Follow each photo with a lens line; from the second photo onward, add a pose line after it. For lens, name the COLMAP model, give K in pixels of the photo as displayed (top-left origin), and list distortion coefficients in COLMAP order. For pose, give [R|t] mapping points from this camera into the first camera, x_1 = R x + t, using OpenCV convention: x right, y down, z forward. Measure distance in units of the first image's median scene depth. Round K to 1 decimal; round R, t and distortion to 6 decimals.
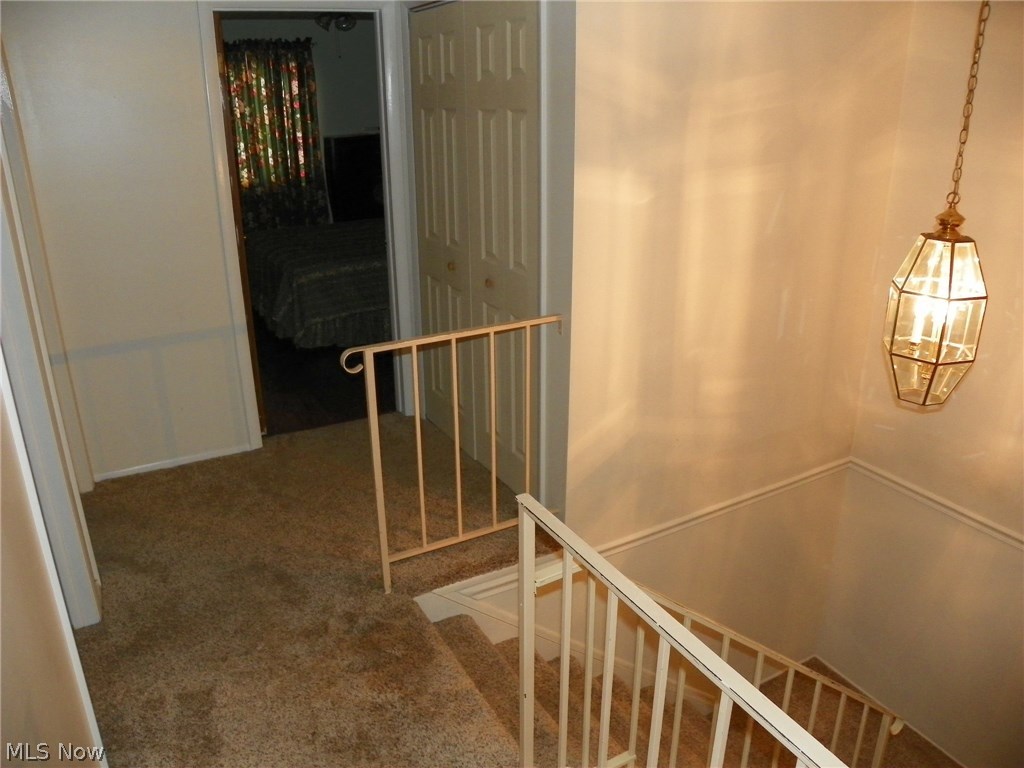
lens RADIAL K [[773.0, 0, 512.2], [0, 773.0, 383.5], [0, 0, 1]] dist [-0.145655, 0.074962]
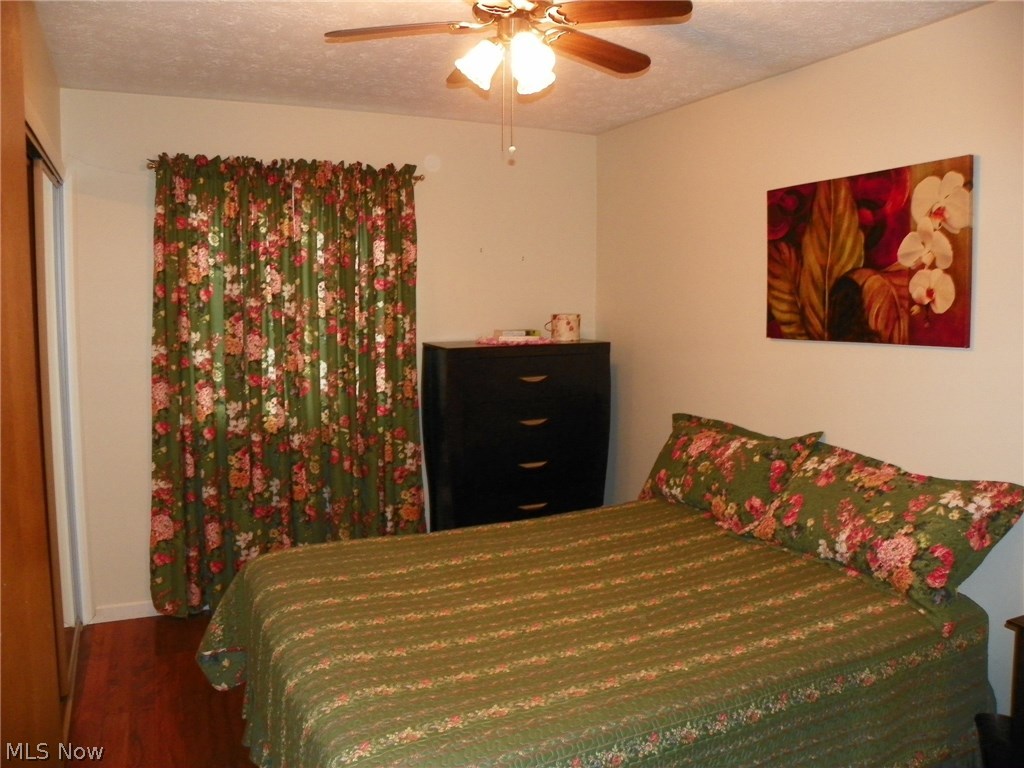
lens RADIAL K [[773.0, 0, 509.3], [0, 773.0, 382.8], [0, 0, 1]] dist [-0.145655, 0.074962]
pose [[0.998098, 0.016025, -0.059536, -0.161469], [-0.032069, 0.959664, -0.279314, -0.154245], [0.052658, 0.280692, 0.958352, 0.501968]]
